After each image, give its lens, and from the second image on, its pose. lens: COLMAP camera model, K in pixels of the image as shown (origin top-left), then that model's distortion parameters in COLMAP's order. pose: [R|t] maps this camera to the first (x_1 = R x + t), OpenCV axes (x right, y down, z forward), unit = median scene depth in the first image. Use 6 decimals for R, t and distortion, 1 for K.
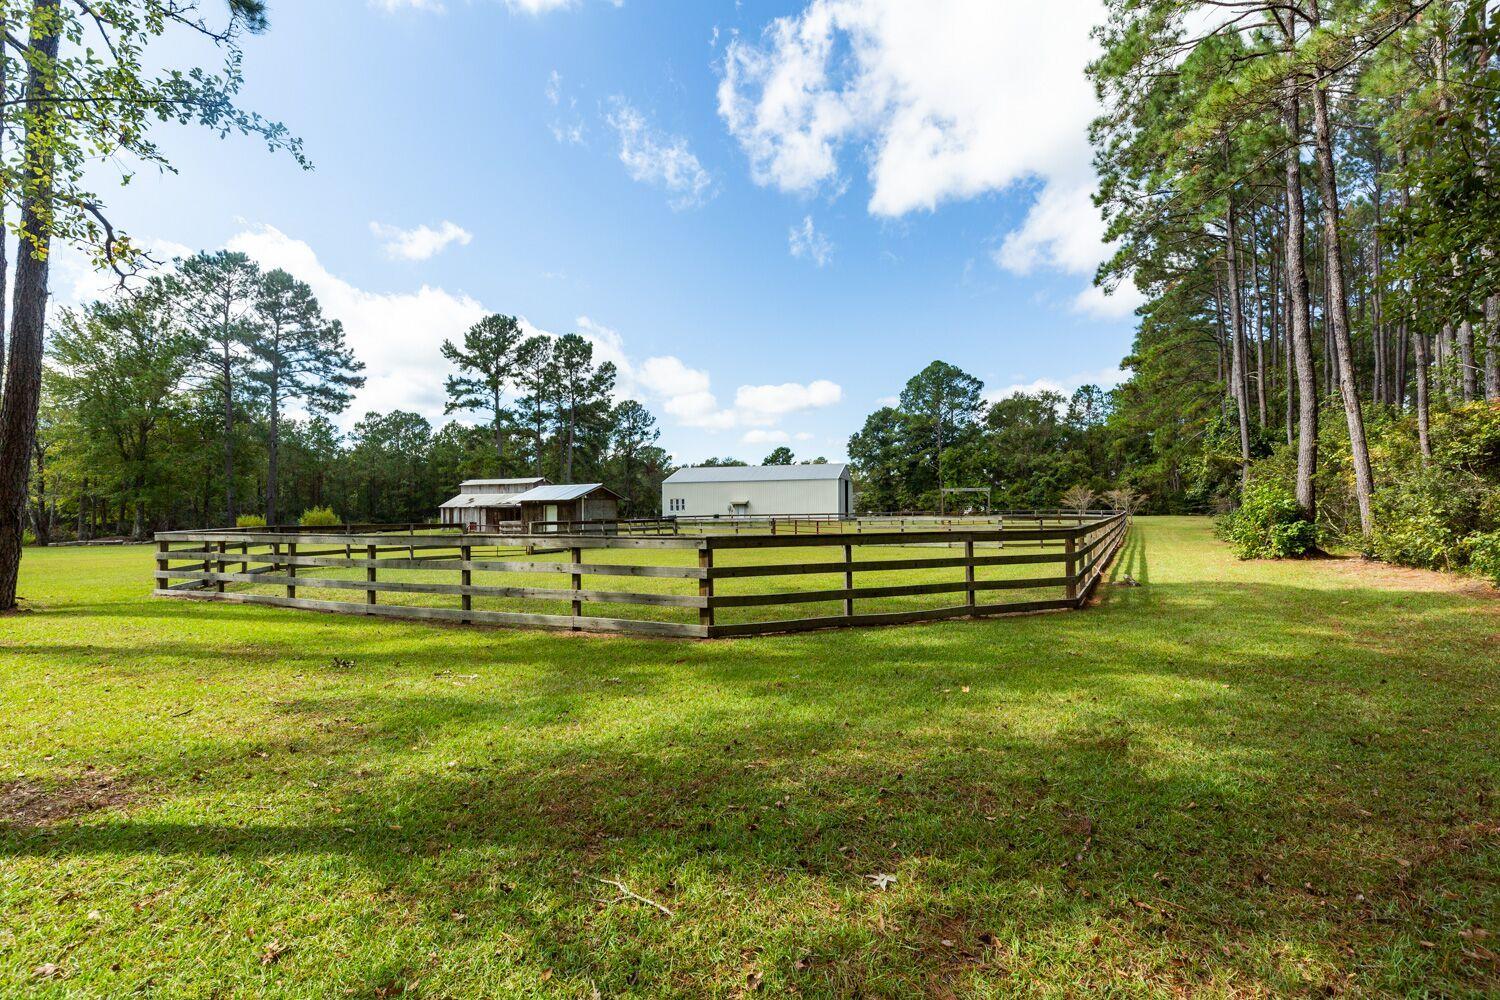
lens RADIAL K [[669.5, 0, 749.5], [0, 669.5, 500.4], [0, 0, 1]] dist [0.015662, 0.000208]
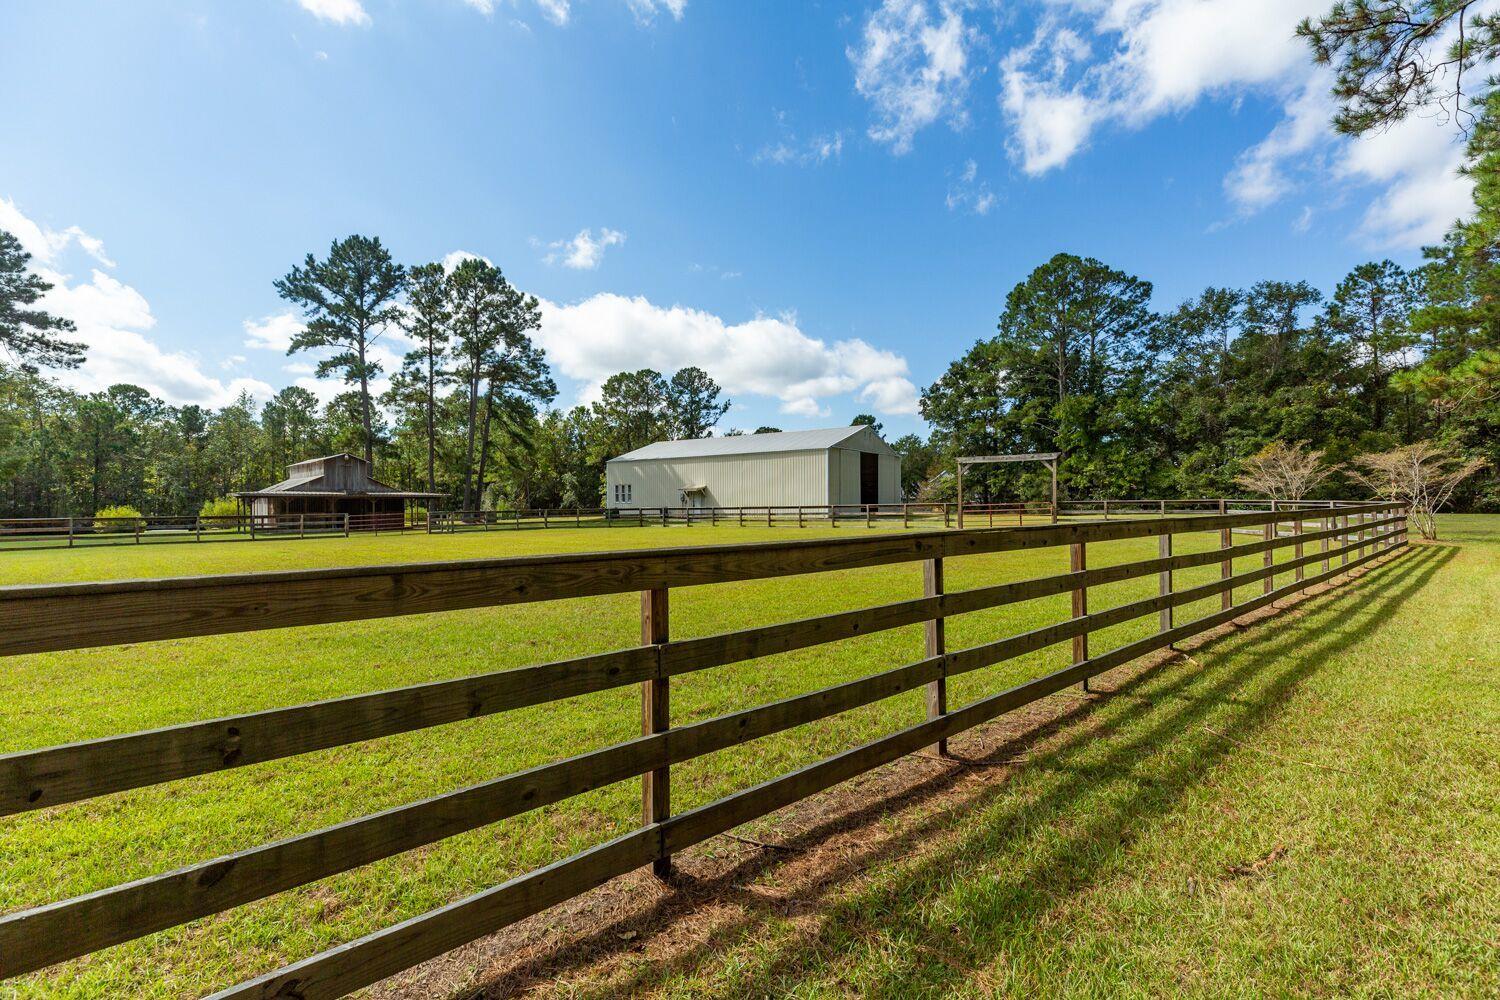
lens RADIAL K [[669.5, 0, 750.2], [0, 669.5, 500.2], [0, 0, 1]] dist [0.015662, 0.000208]
pose [[0.945133, 0.000068, -0.326685, 0.238844], [0.003823, 0.999929, 0.011269, 0.006639], [0.326662, -0.011899, 0.945066, 0.370457]]
